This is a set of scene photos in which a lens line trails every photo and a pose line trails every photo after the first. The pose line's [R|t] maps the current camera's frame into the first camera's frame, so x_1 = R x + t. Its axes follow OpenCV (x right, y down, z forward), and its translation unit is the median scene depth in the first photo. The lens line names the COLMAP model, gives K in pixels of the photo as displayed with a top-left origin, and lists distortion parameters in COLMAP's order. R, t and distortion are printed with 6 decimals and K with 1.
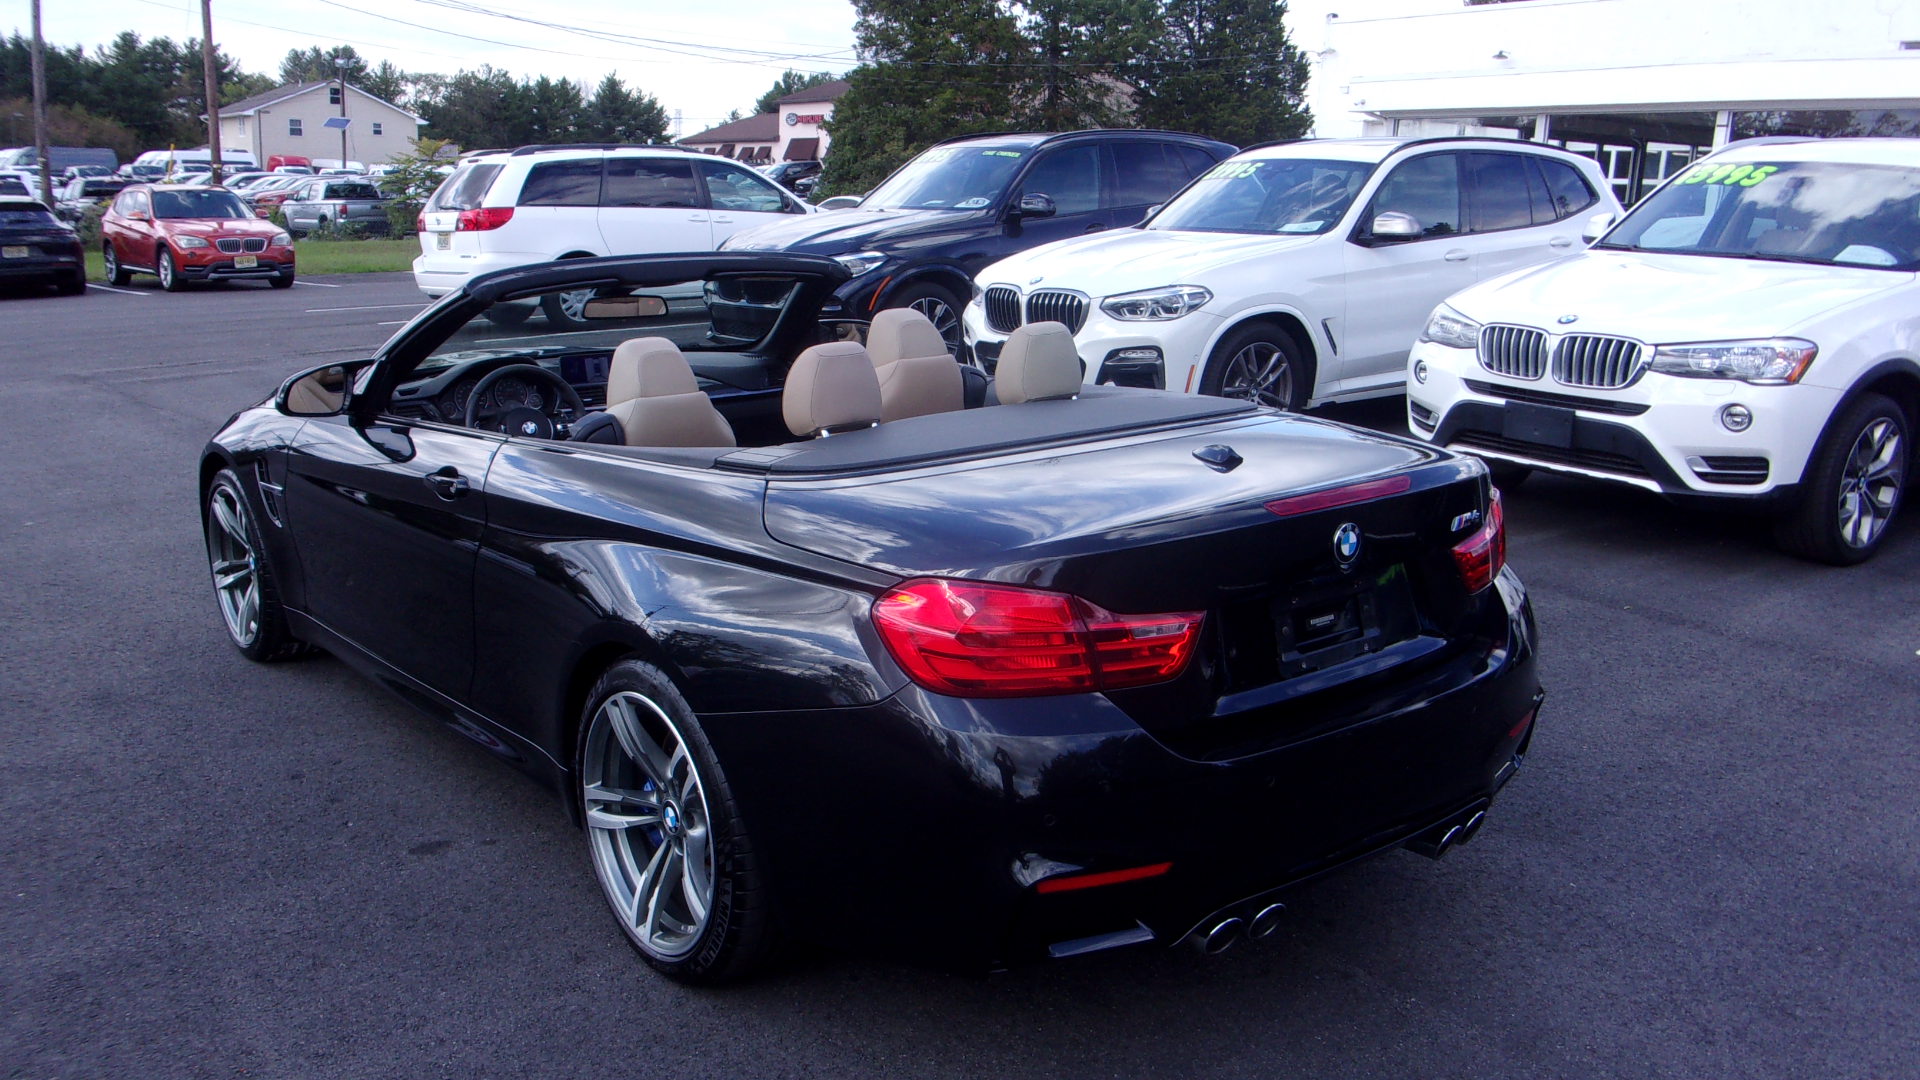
lens RADIAL K [[1639.5, 0, 961.4], [0, 1639.5, 547.7], [0, 0, 1]] dist [-0.002136, 0.005917]
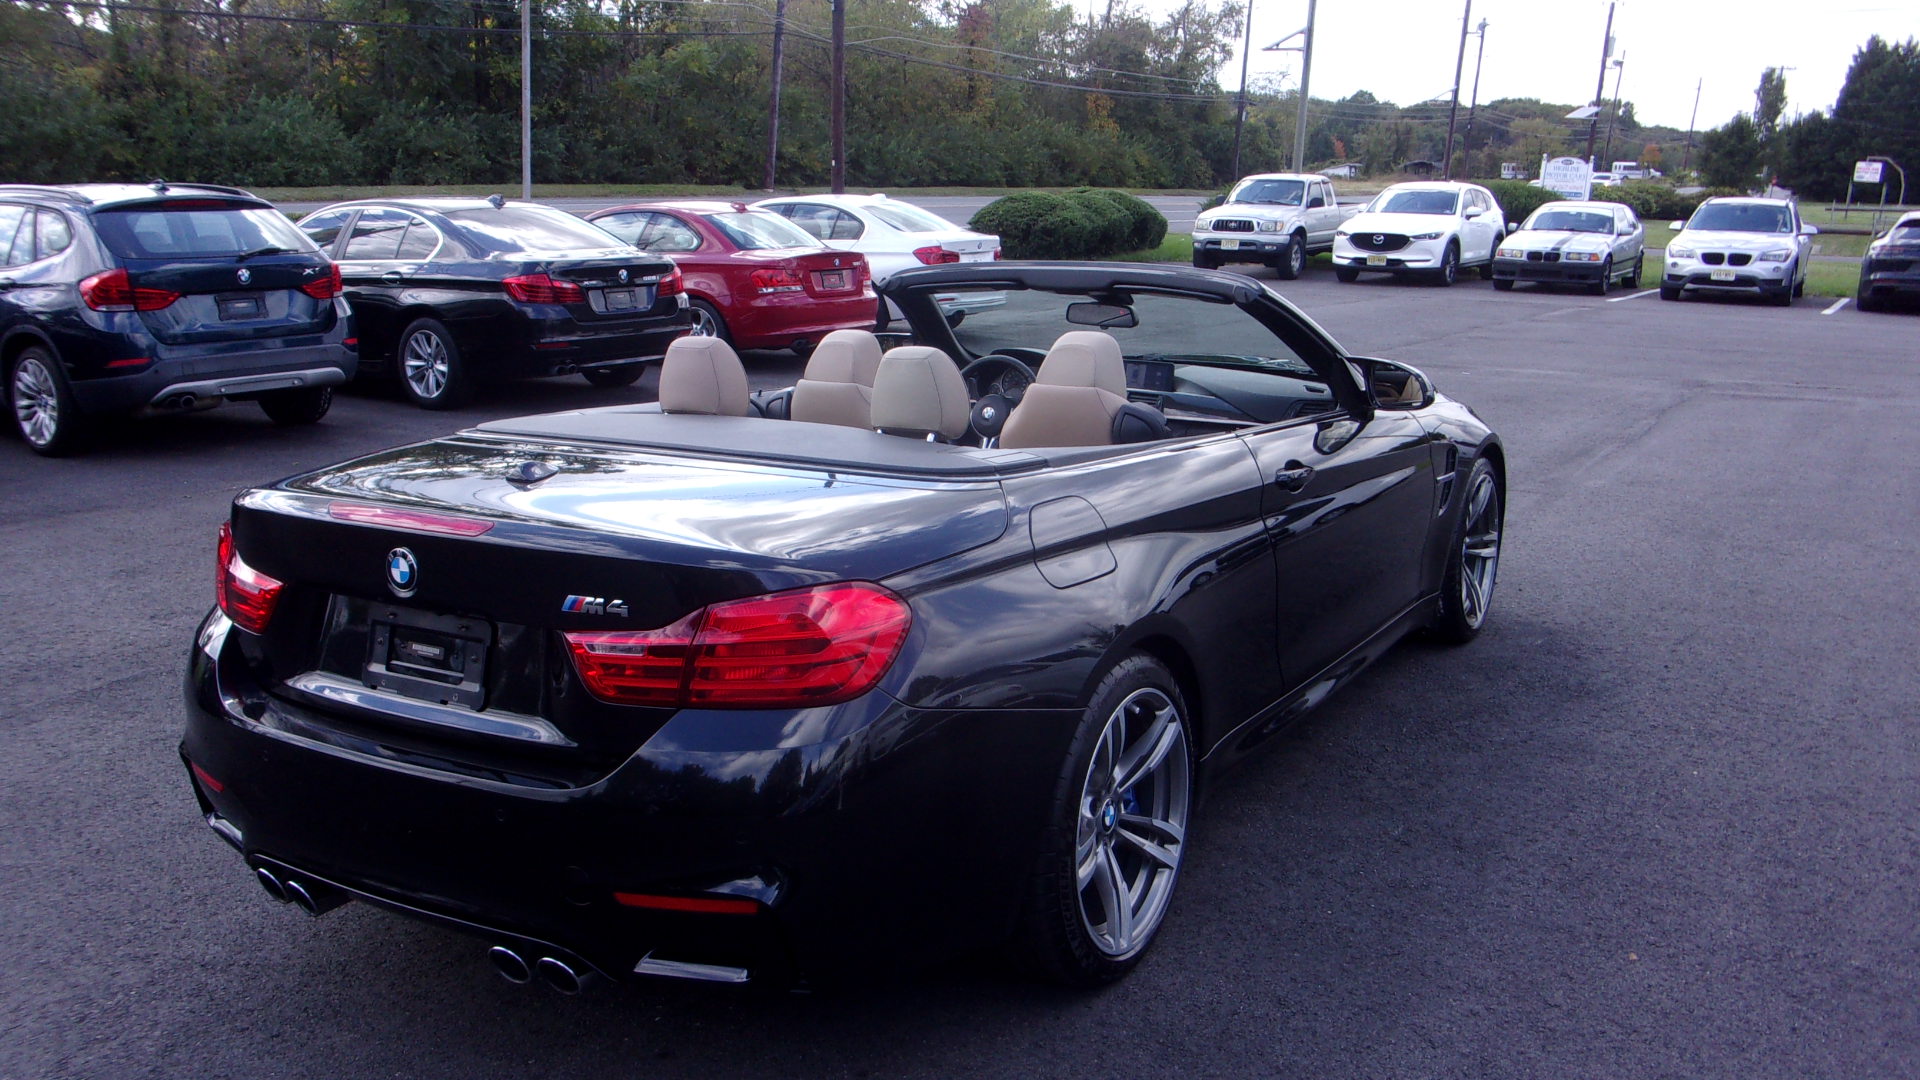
lens RADIAL K [[1633.3, 0, 967.3], [0, 1633.3, 546.3], [0, 0, 1]] dist [0.001764, 0.002080]
pose [[0.371920, 0.221532, -0.901443, 0.187413], [-0.230995, 0.962645, 0.141267, -0.034808], [0.899065, 0.155689, 0.409199, 0.142728]]
